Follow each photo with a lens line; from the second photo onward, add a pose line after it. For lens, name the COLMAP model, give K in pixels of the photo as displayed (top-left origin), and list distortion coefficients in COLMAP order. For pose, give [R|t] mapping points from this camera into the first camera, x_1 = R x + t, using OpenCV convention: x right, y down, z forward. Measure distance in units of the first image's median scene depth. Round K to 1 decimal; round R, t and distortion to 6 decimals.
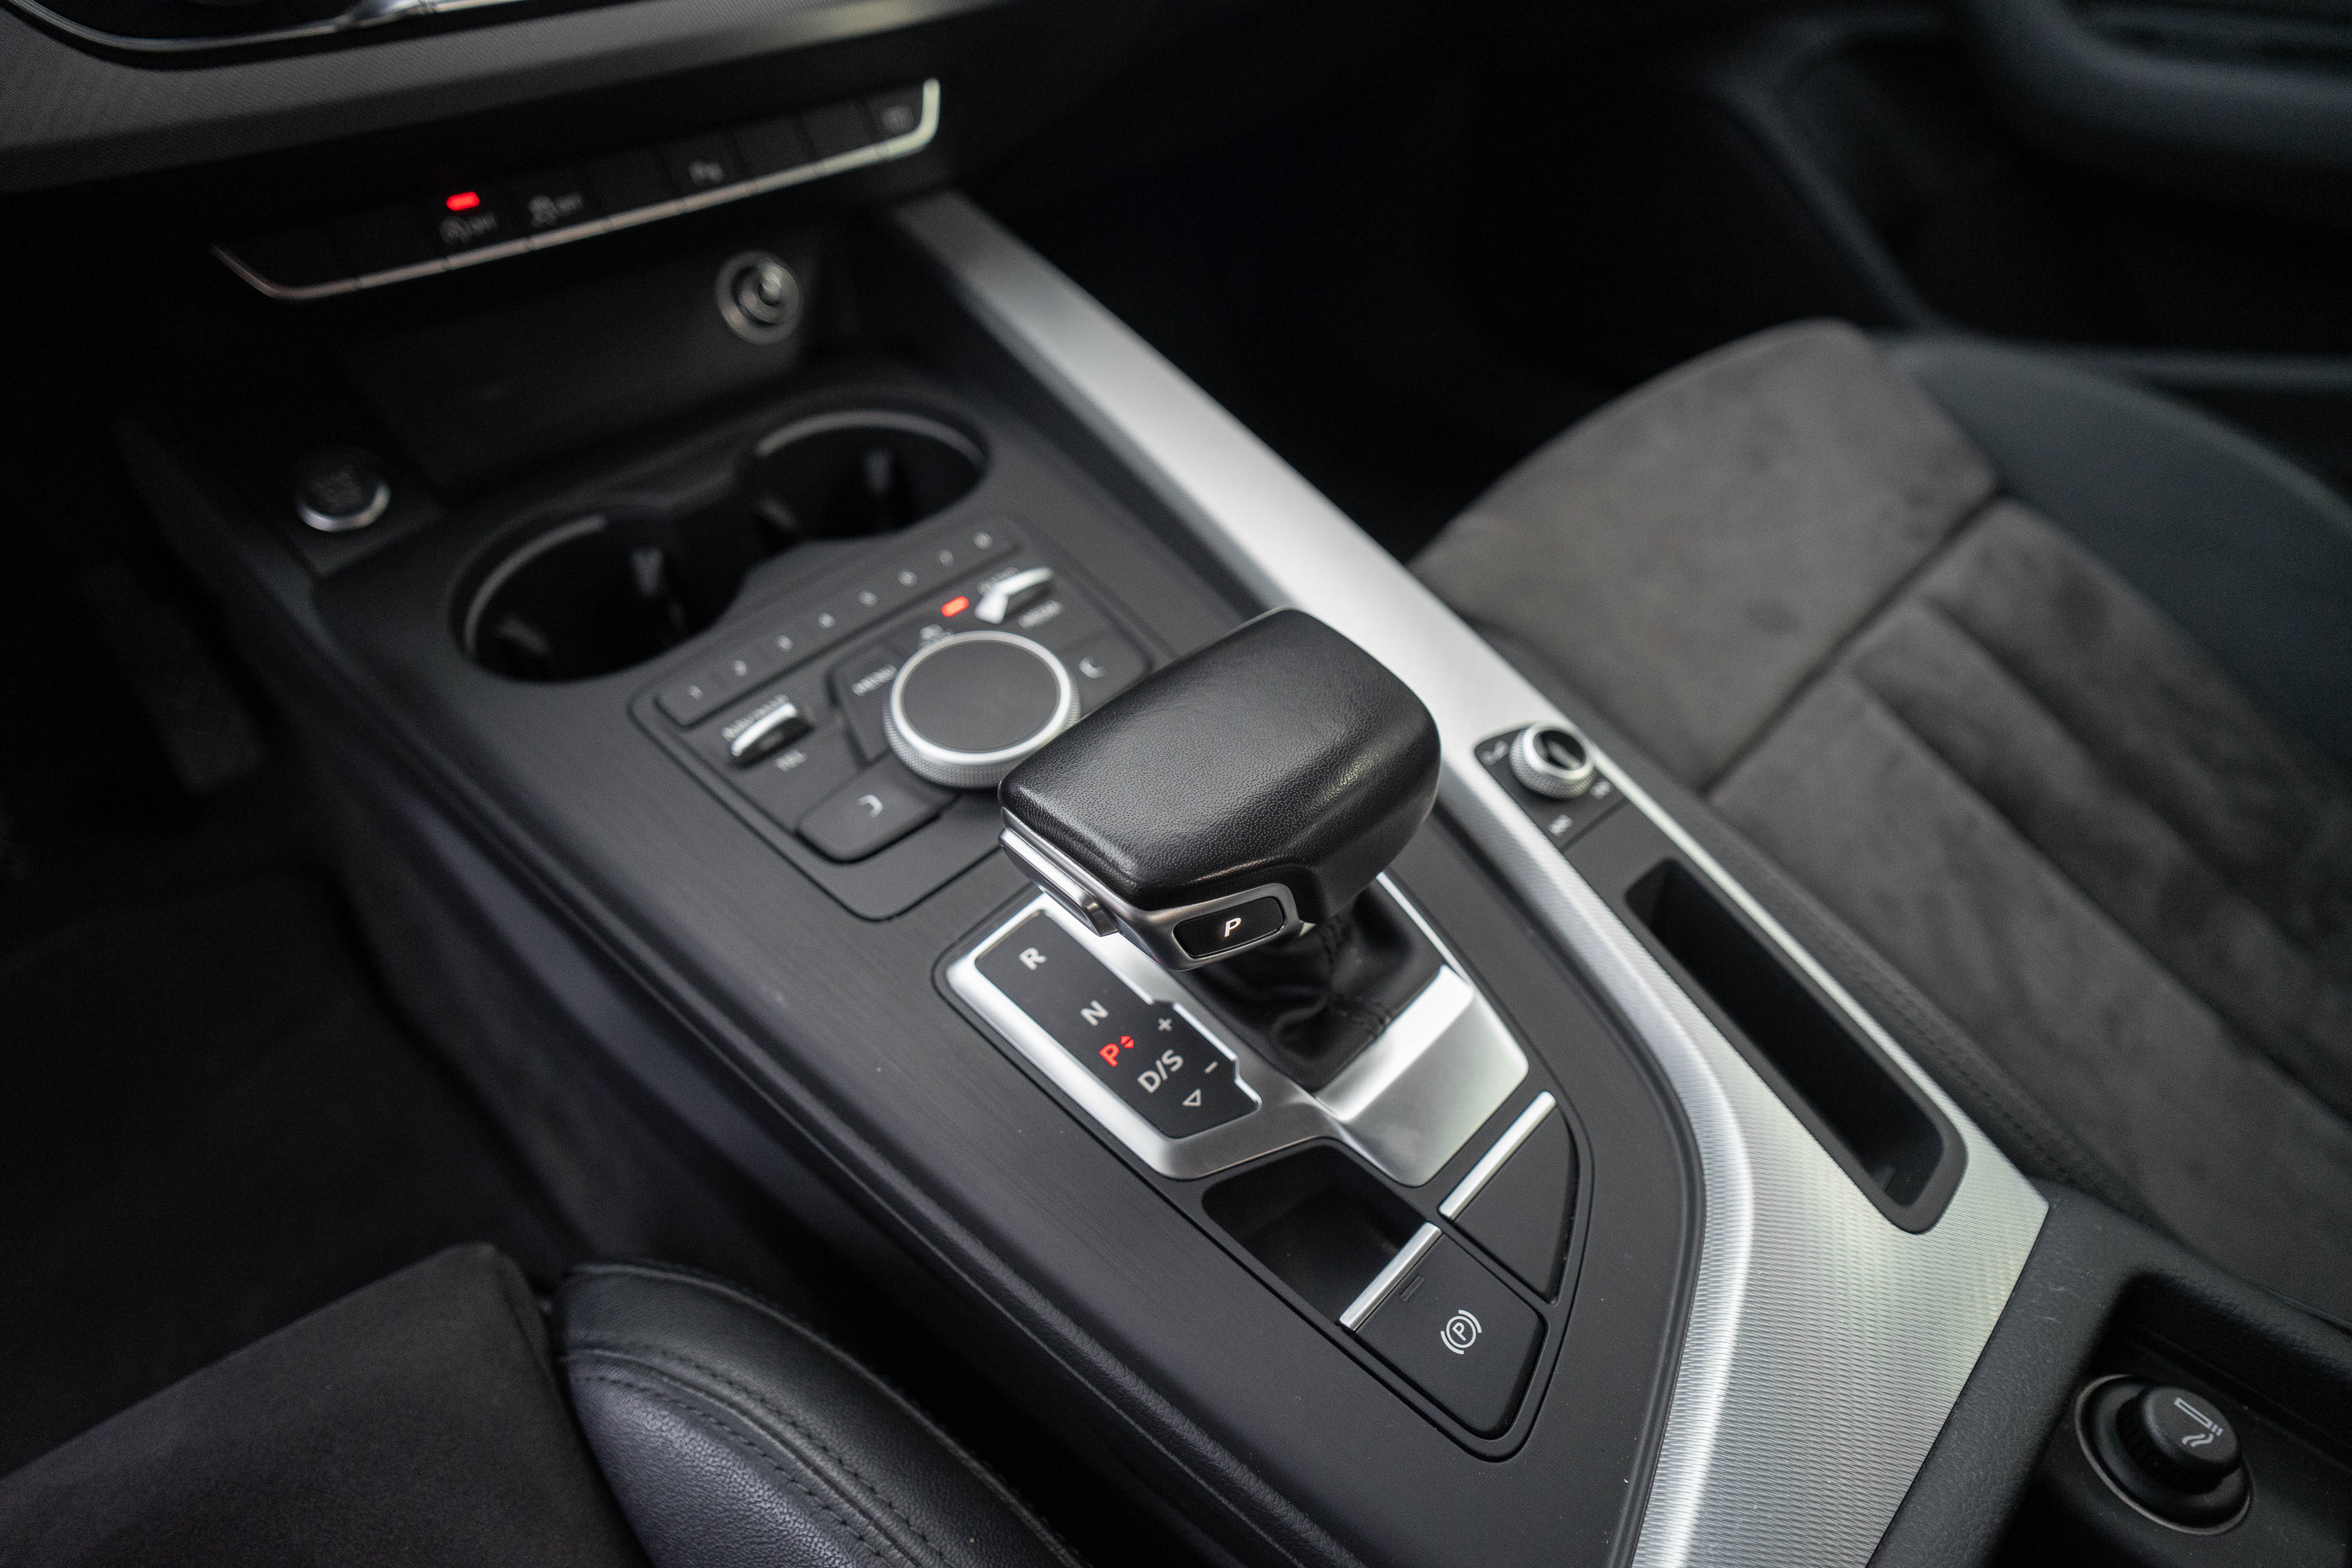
lens RADIAL K [[1240.9, 0, 1186.8], [0, 1240.9, 778.7], [0, 0, 1]] dist [-0.070043, 0.060064]
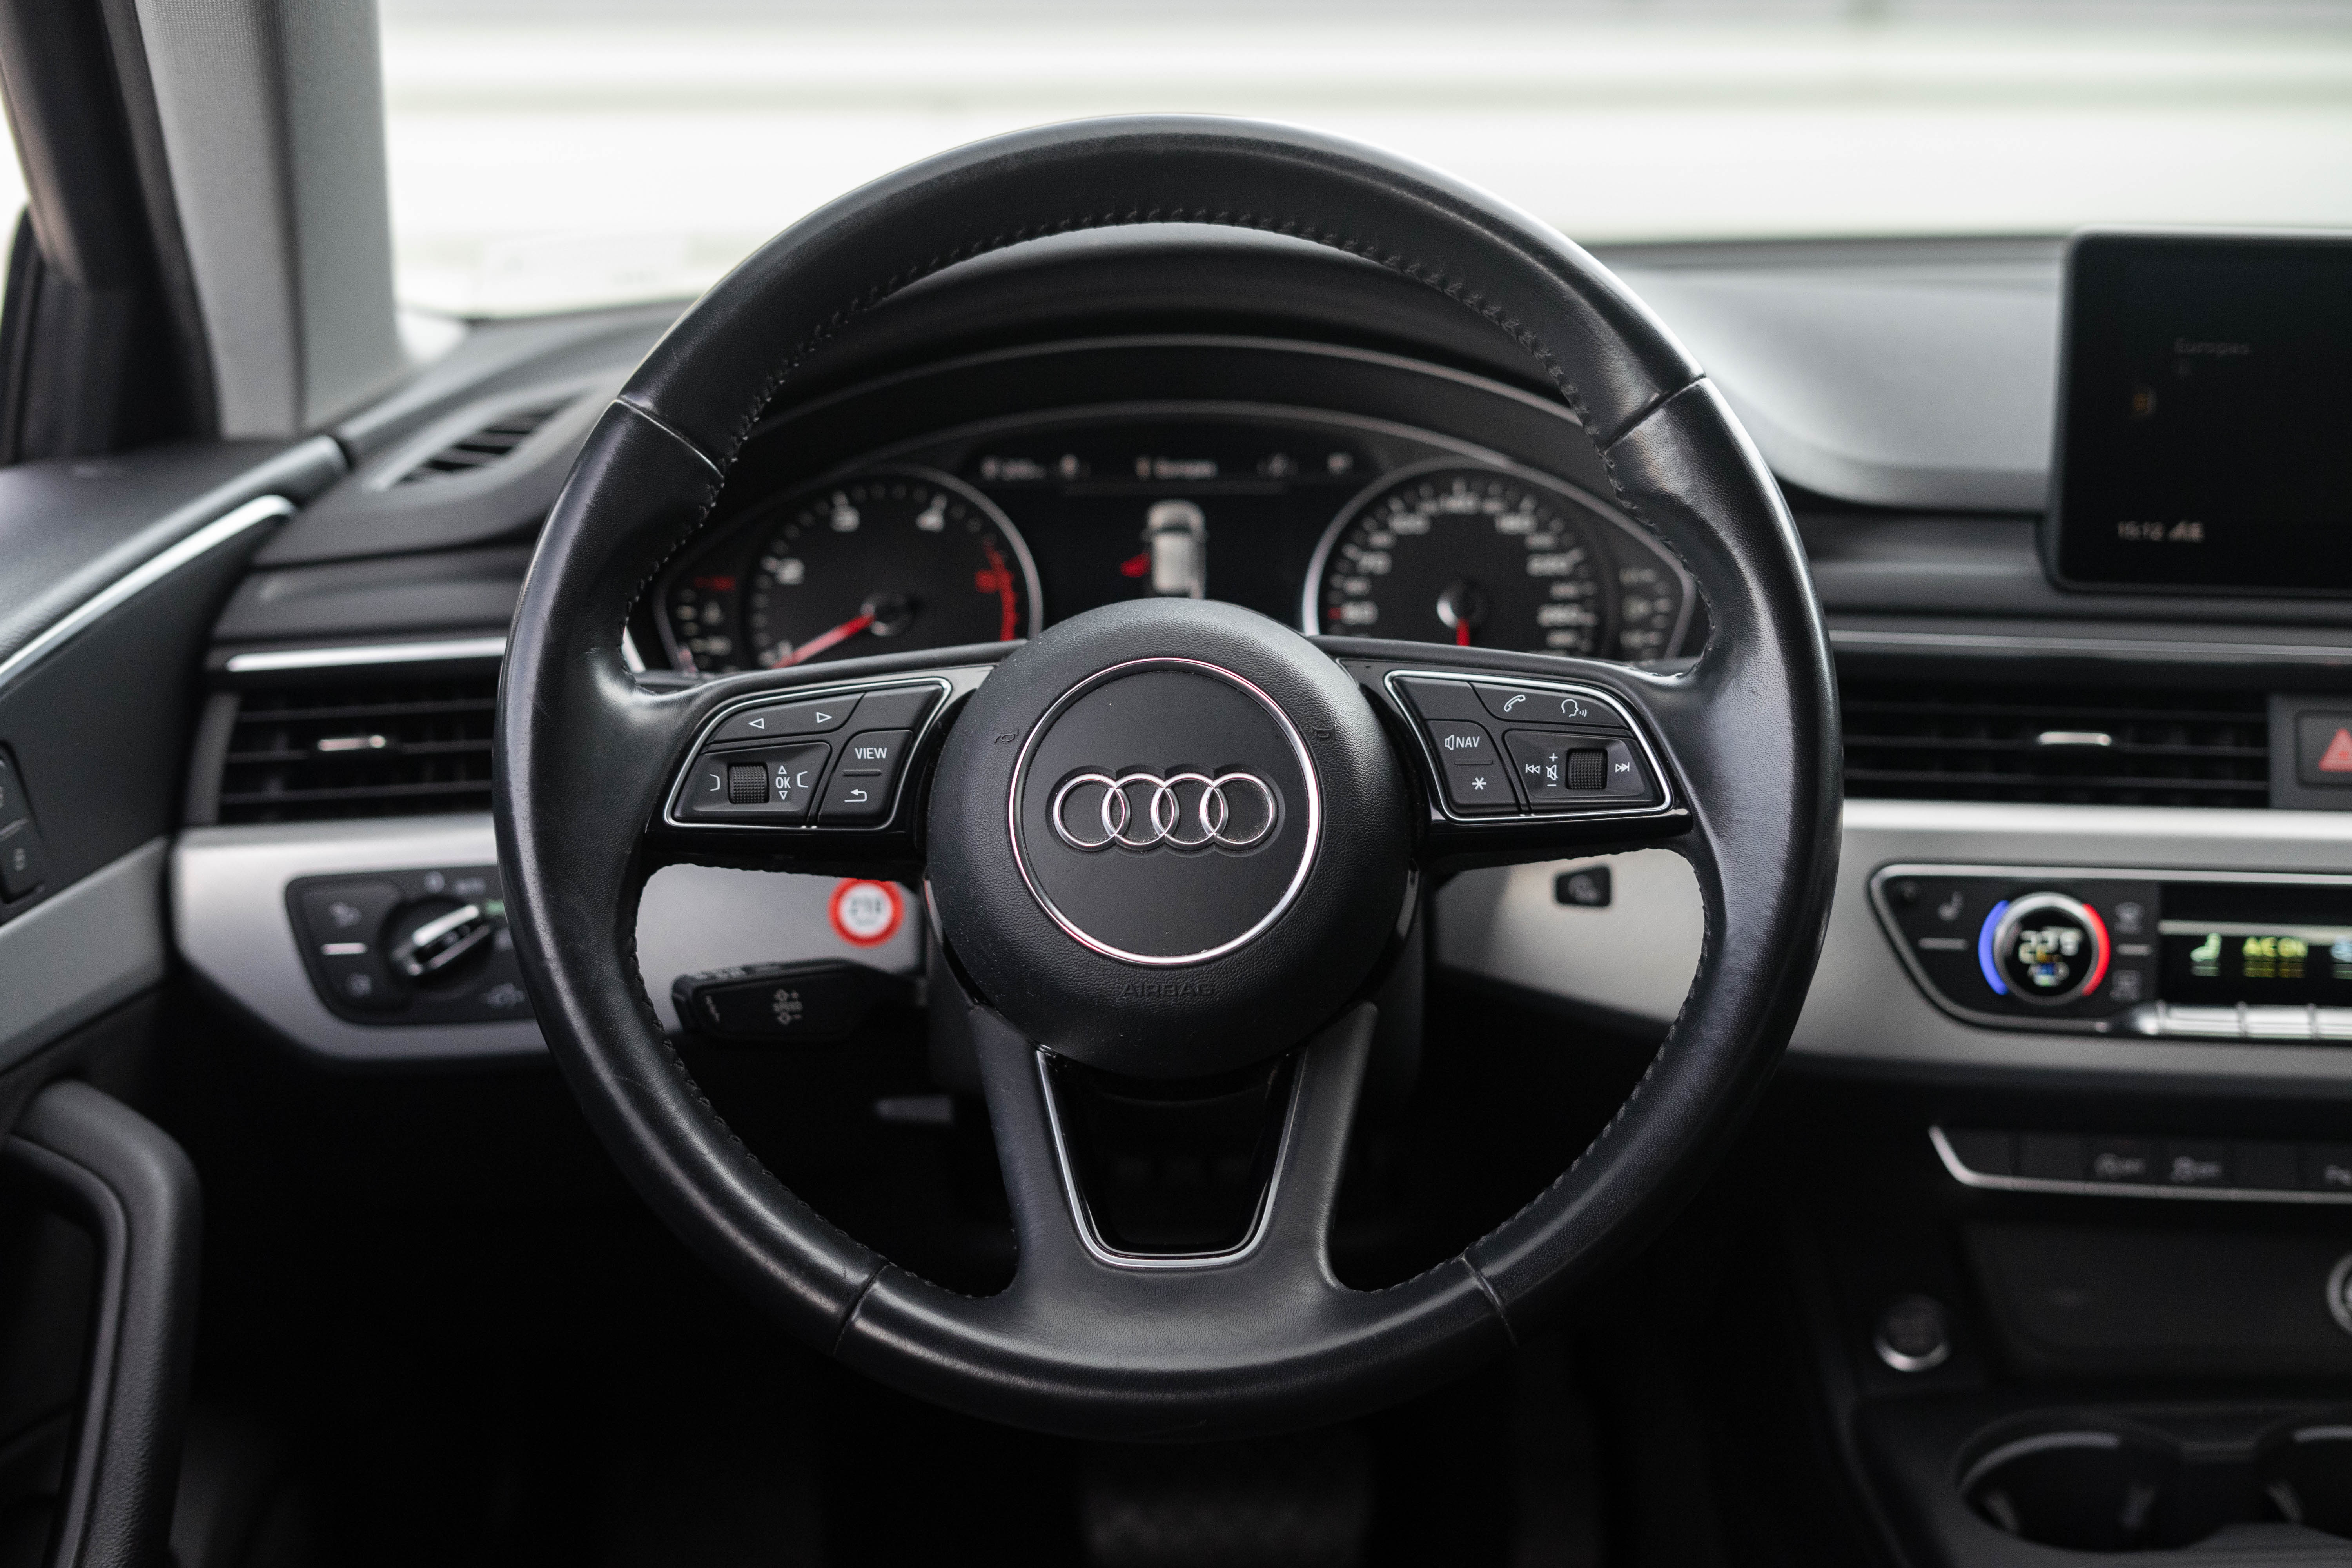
lens RADIAL K [[3384.2, 0, 1176.0], [0, 3384.2, 784.0], [0, 0, 1]] dist [-0.242243, 0.900562]
pose [[0.707157, 0.181950, -0.683245, 0.967637], [-0.492185, 0.820436, -0.290926, 0.675558], [0.507625, 0.542013, 0.669730, -1.964873]]
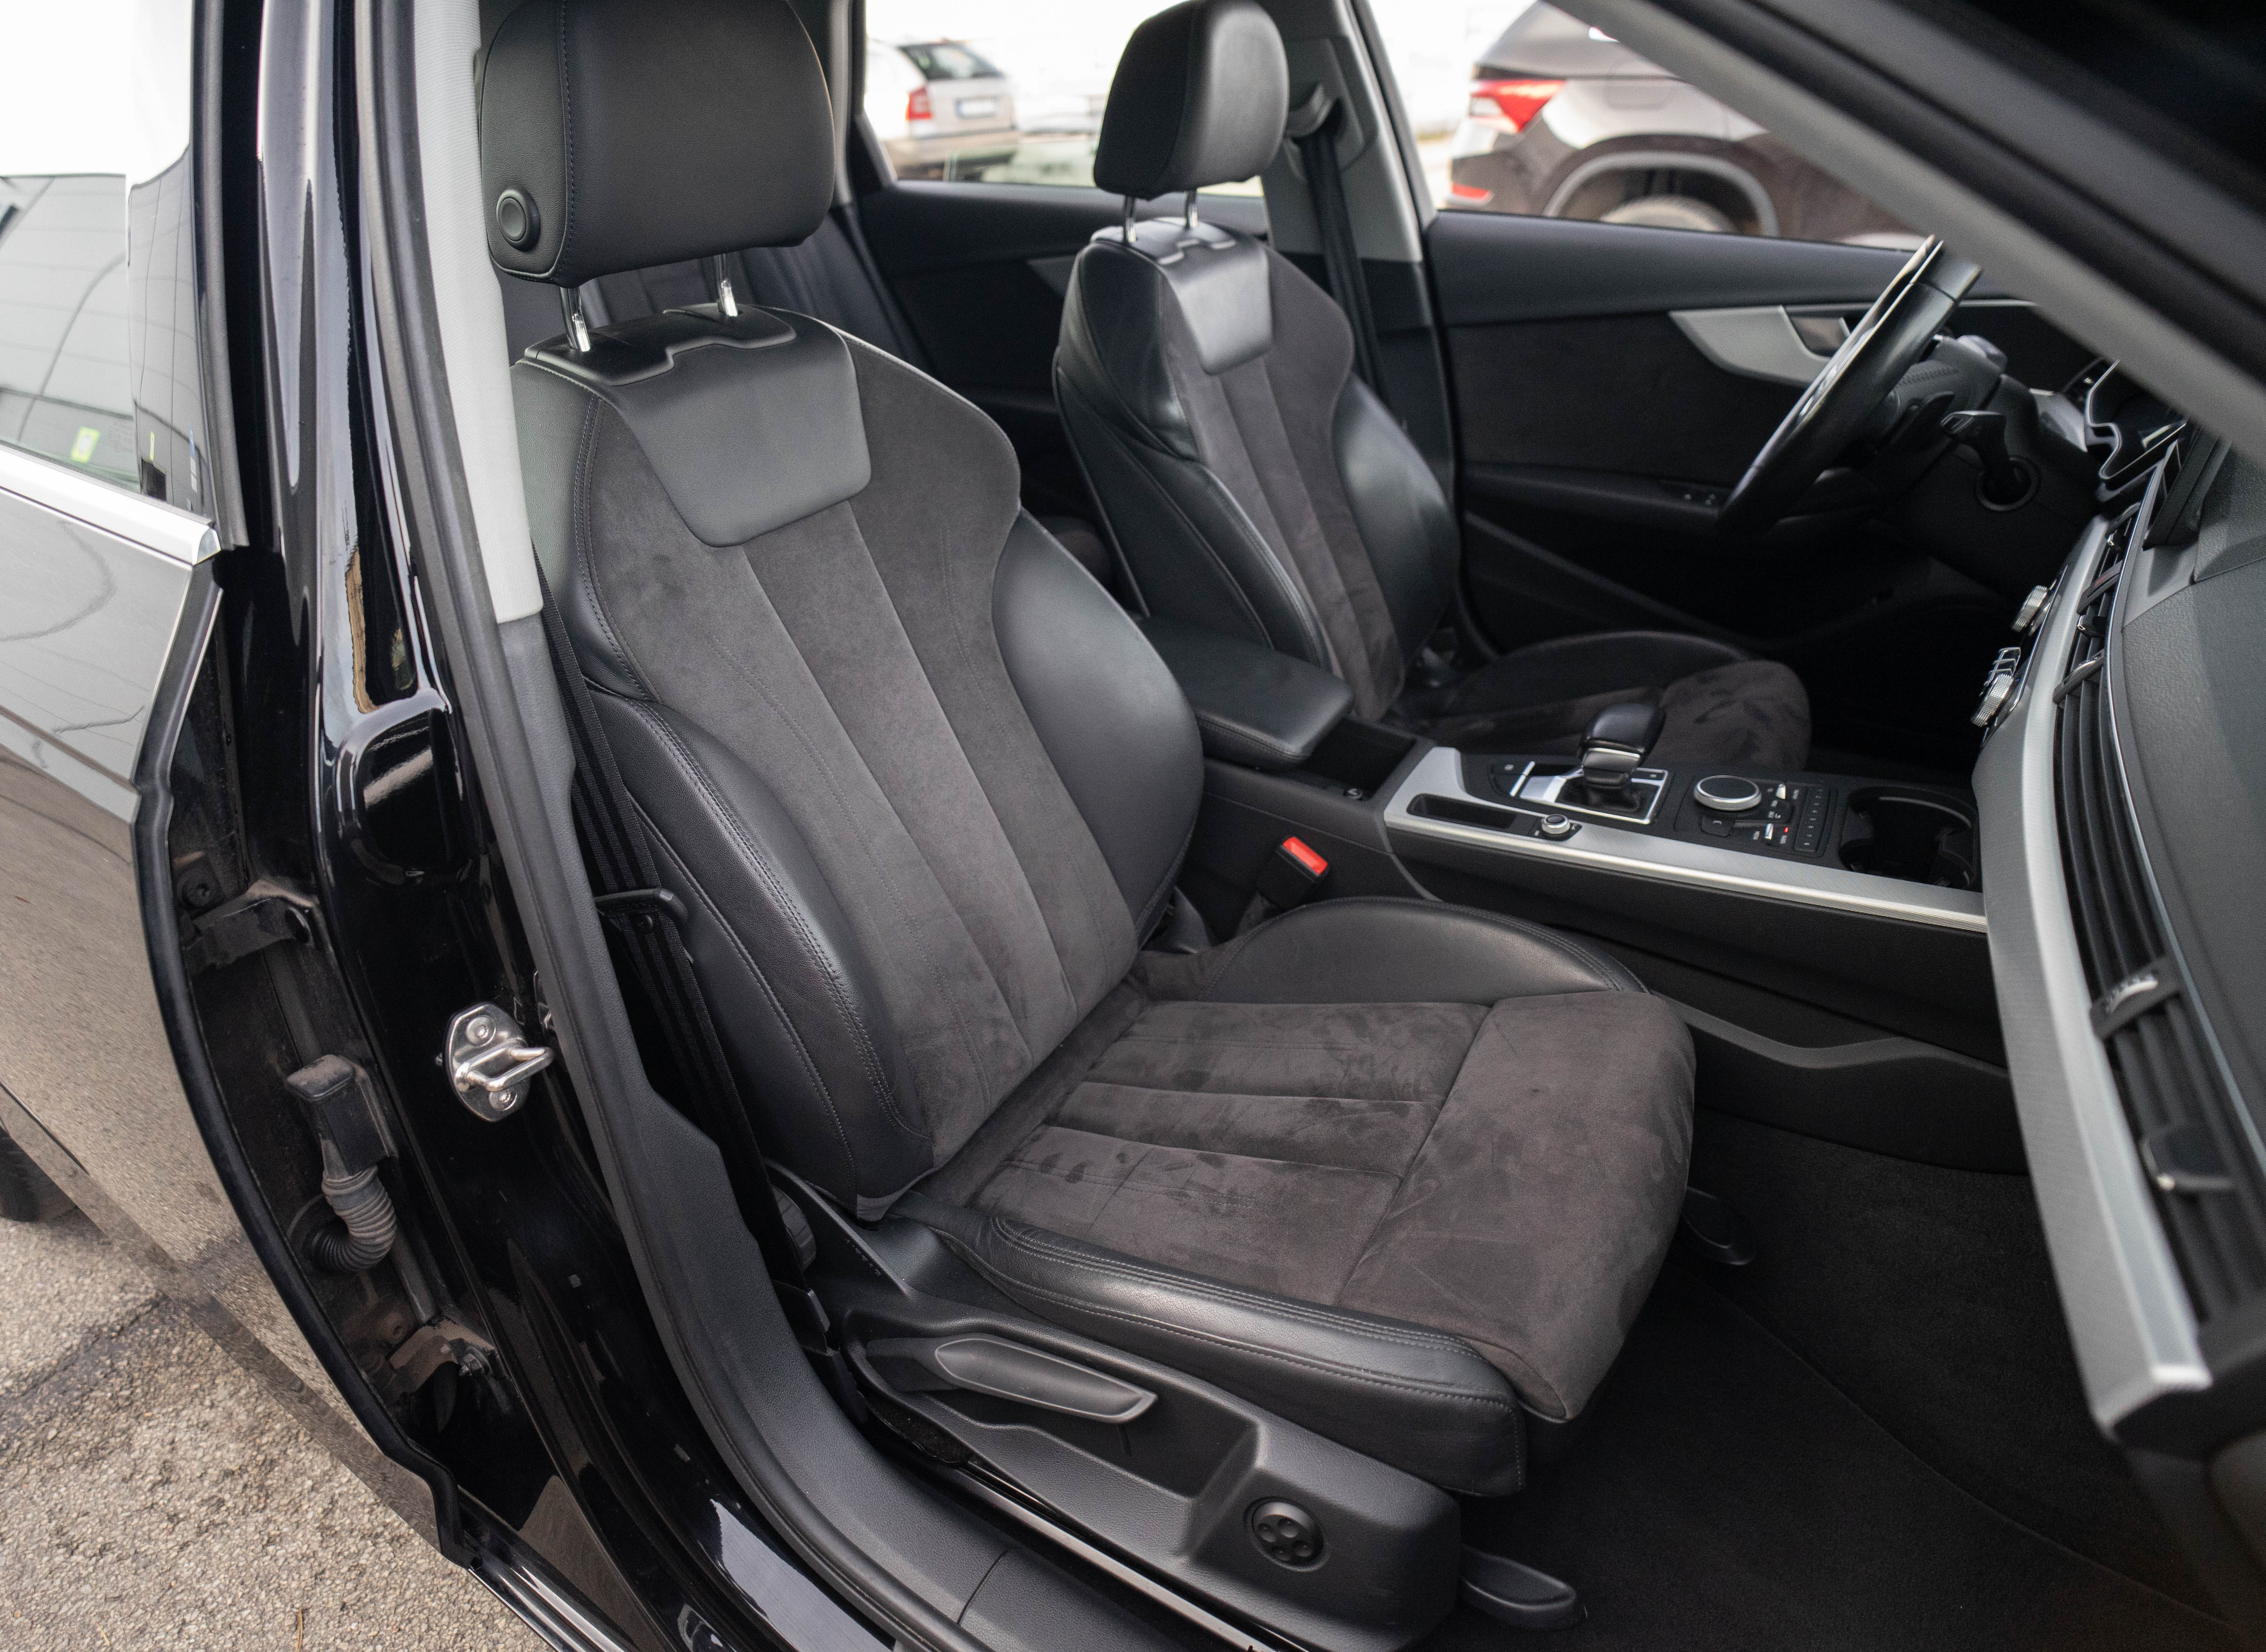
lens RADIAL K [[1277.1, 0, 1133.0], [0, 1277.1, 826.0], [0, 0, 1]] dist [-0.003149, -0.000490]
pose [[-0.967263, 0.155145, -0.200828, 1.985238], [-0.153325, 0.273326, 0.949623, -2.931889], [0.202221, 0.949328, -0.240590, 1.614259]]
